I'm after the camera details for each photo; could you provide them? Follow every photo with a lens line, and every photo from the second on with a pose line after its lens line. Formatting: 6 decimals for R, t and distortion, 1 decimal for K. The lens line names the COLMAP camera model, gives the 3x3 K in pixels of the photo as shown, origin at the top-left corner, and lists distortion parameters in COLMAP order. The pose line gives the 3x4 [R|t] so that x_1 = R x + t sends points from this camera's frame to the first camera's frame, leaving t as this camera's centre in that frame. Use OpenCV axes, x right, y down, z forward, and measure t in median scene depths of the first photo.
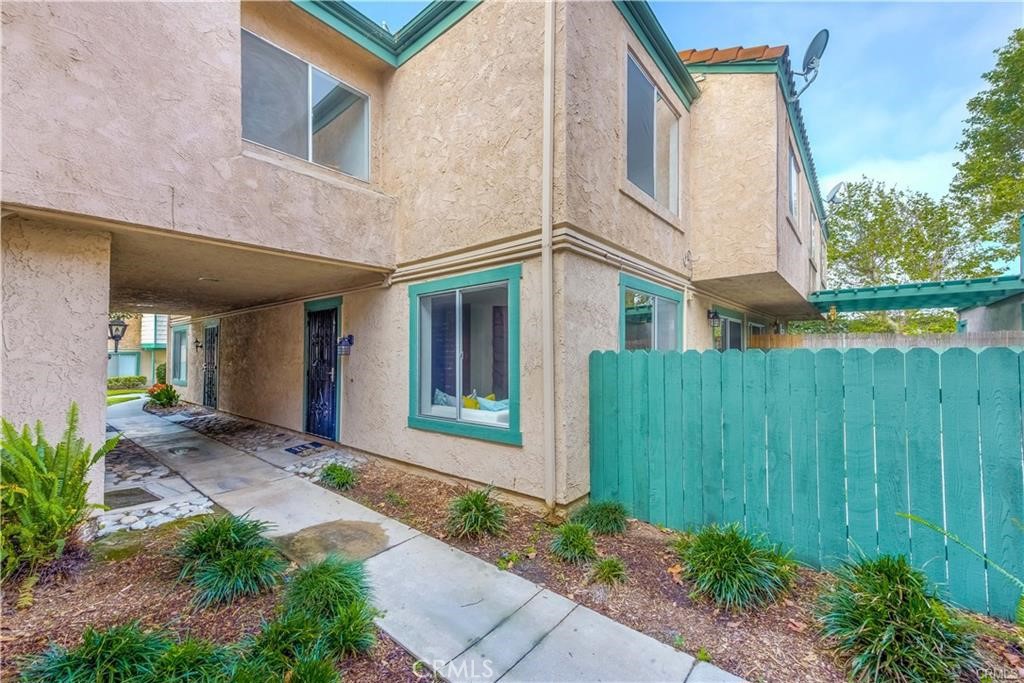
lens RADIAL K [[406.0, 0, 512.0], [0, 406.0, 341.5], [0, 0, 1]] dist [0.000508, 0.000016]
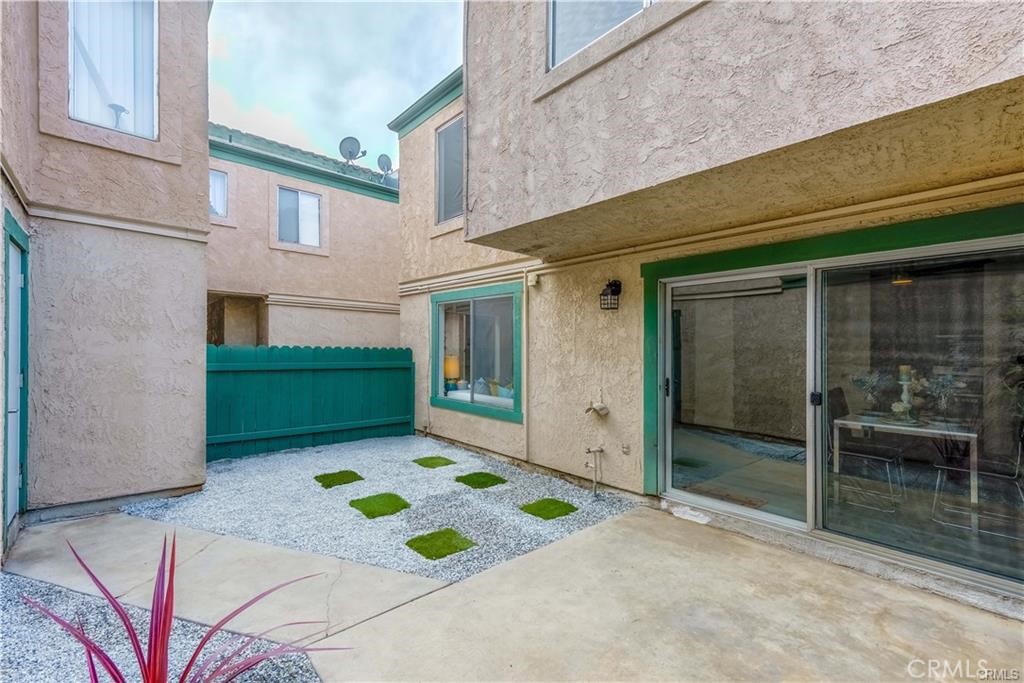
lens RADIAL K [[458.0, 0, 514.8], [0, 458.0, 354.2], [0, 0, 1]] dist [-0.000312, 0.000020]
pose [[-0.147104, -0.000338, -0.989121, 1.798813], [0.014517, 0.999891, -0.002501, 0.053147], [0.989015, -0.014727, -0.147083, 1.487597]]
